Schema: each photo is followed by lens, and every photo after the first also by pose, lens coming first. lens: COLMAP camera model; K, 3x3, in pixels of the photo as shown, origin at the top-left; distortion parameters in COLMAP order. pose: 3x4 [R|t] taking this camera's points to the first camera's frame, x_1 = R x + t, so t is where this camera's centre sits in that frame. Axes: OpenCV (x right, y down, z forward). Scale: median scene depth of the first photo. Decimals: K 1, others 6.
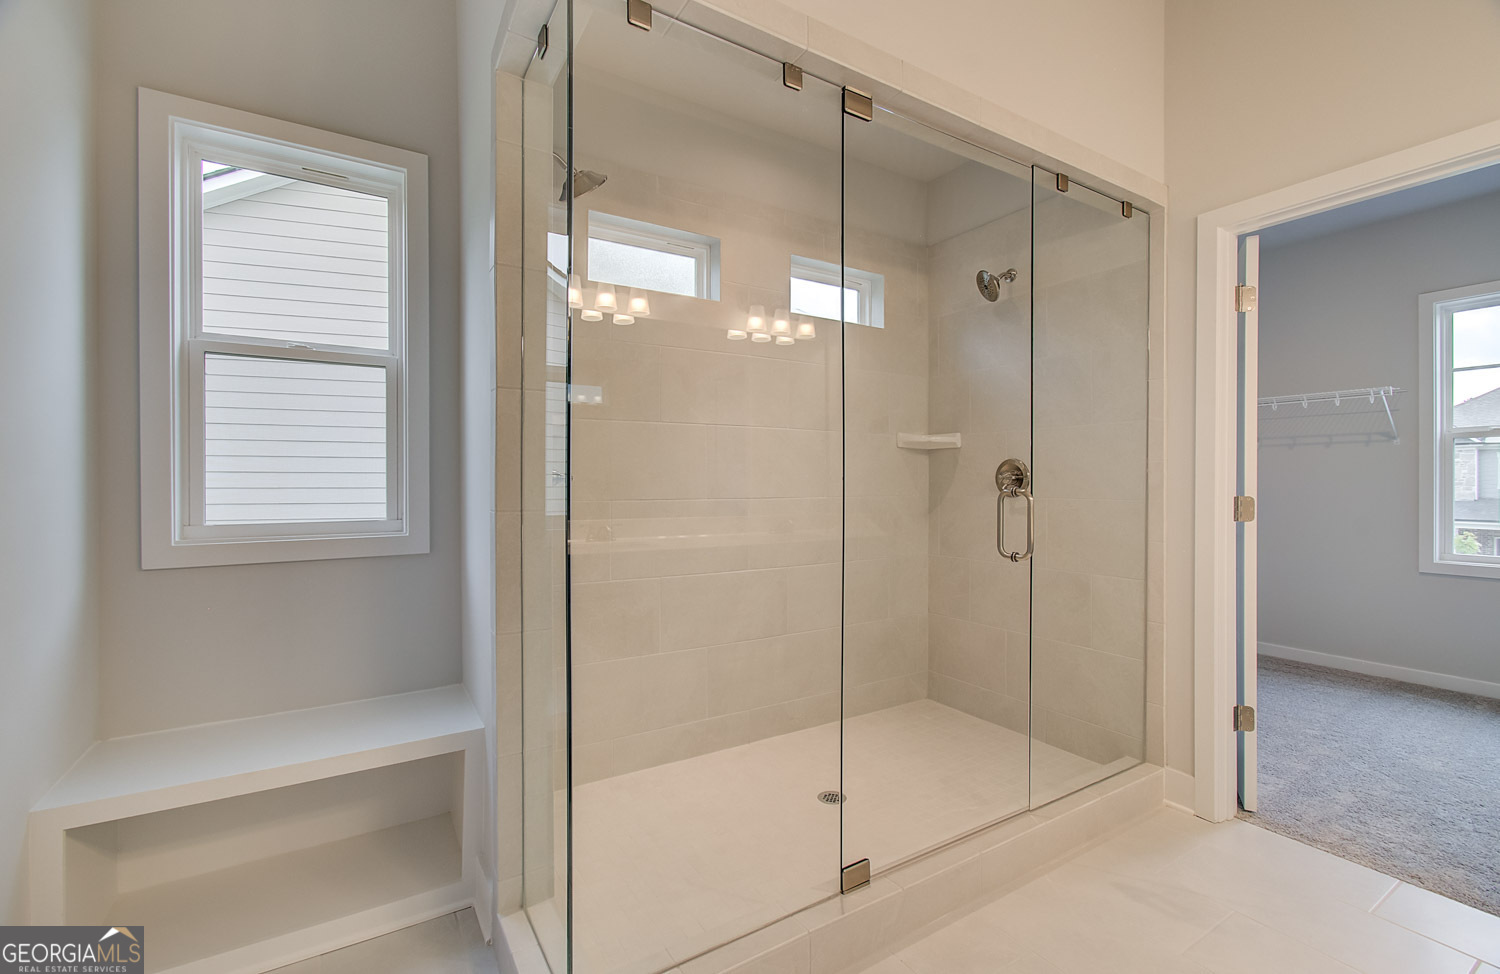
lens RADIAL K [[653.2, 0, 744.8], [0, 653.2, 483.5], [0, 0, 1]] dist [-0.001088, -0.000242]
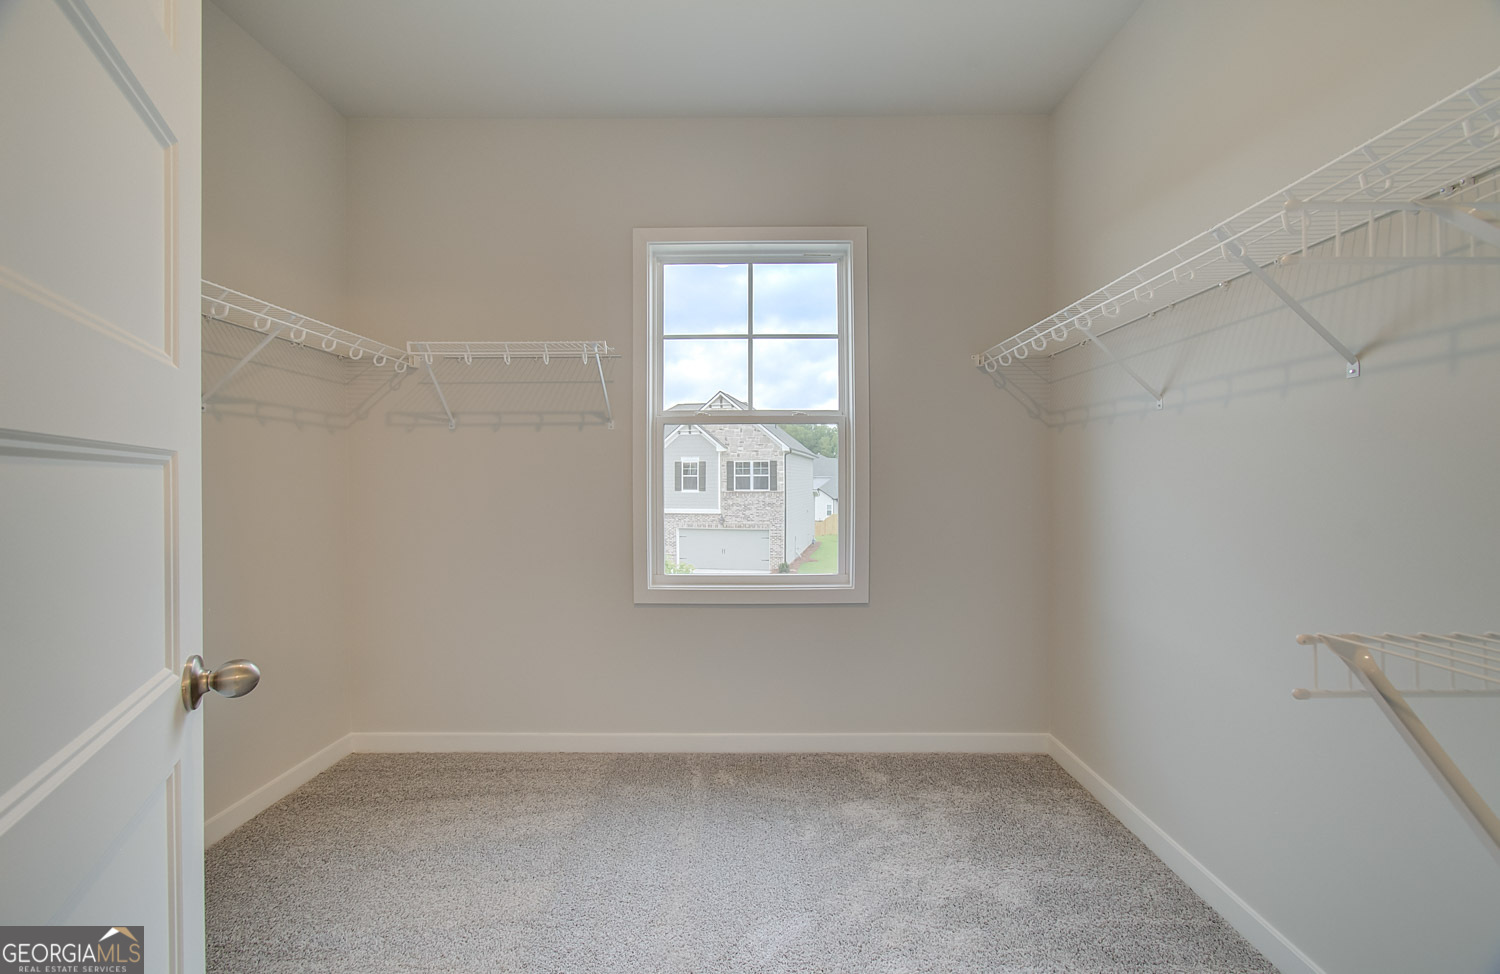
lens RADIAL K [[673.4, 0, 758.0], [0, 673.4, 468.8], [0, 0, 1]] dist [0.000009, 0.000070]
pose [[0.529822, 0.012776, 0.848013, 0.602435], [0.004304, 0.999833, -0.017753, -0.001755], [-0.848098, 0.013056, 0.529678, 0.621387]]
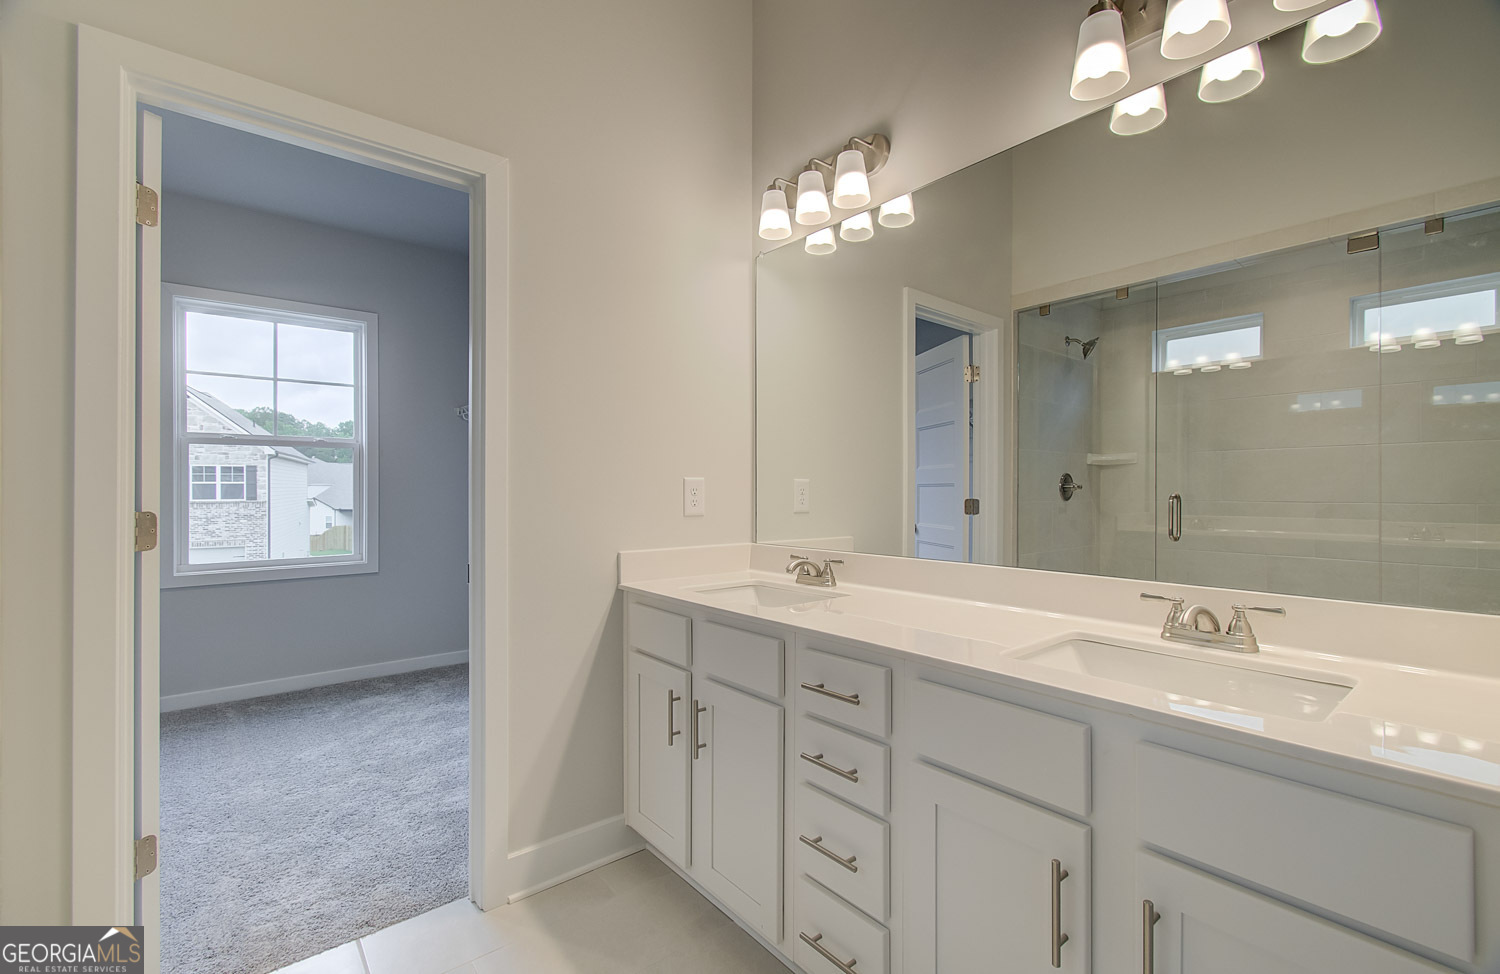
lens RADIAL K [[646.9, 0, 764.5], [0, 646.9, 487.5], [0, 0, 1]] dist [0.000732, -0.000129]
pose [[-0.140103, -0.000828, 0.990137, 0.039588], [0.004142, 0.999990, 0.001423, -0.002800], [-0.990128, 0.004301, -0.140099, 0.385057]]
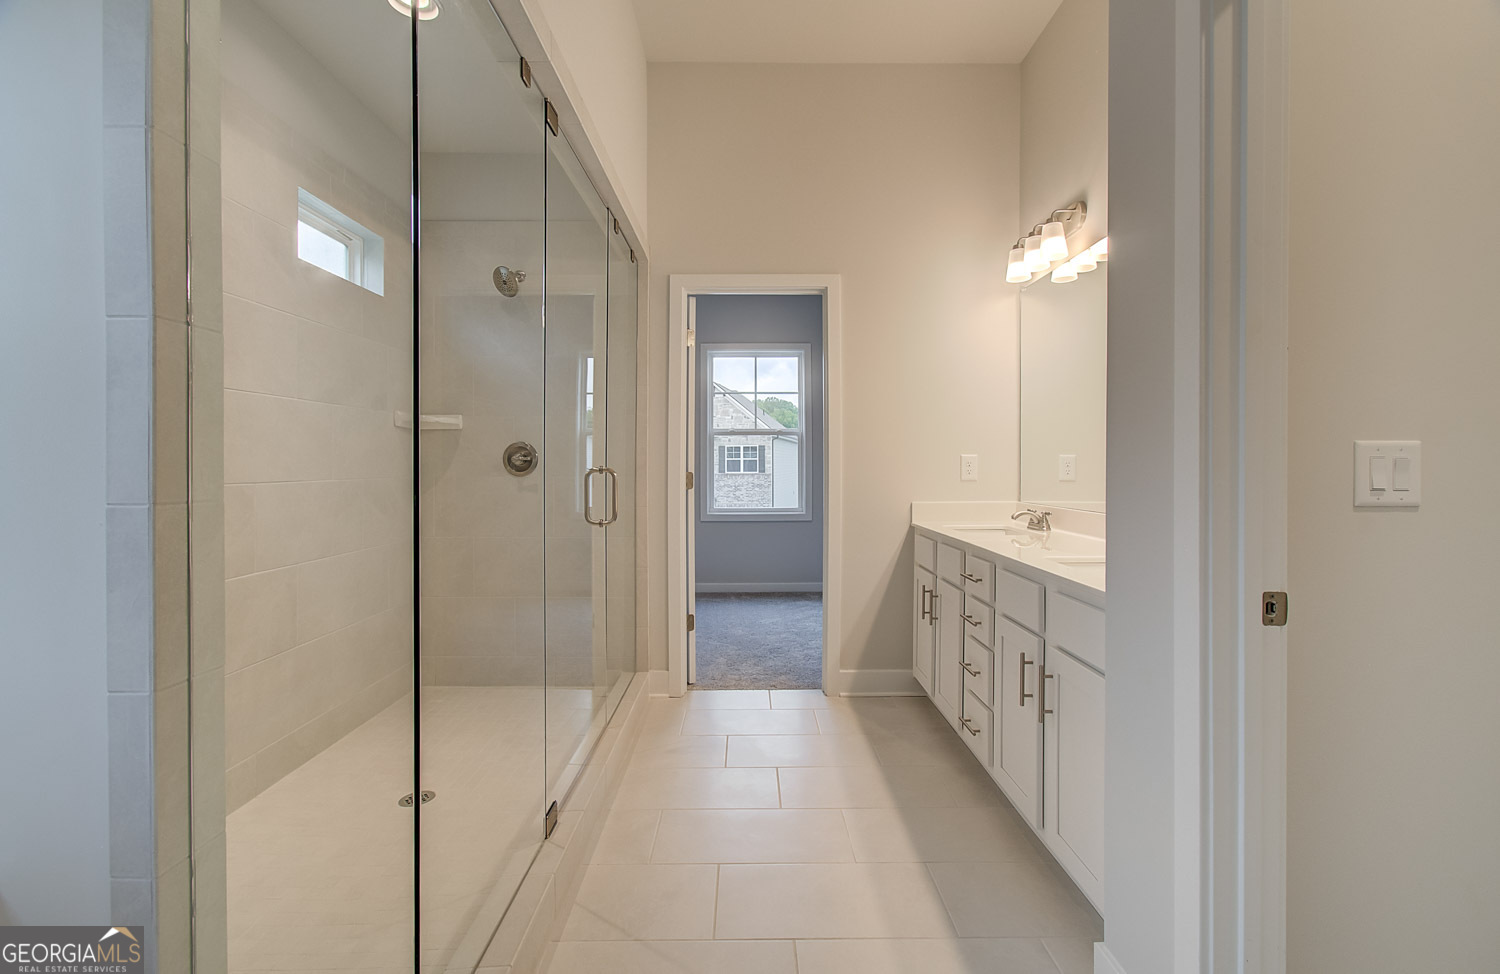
lens RADIAL K [[673.4, 0, 758.0], [0, 673.4, 468.8], [0, 0, 1]] dist [0.000009, 0.000070]
pose [[0.513954, -0.008786, 0.857773, -0.368964], [0.004846, 0.999961, 0.007338, 0.001545], [-0.857804, 0.000386, 0.513977, 0.066757]]
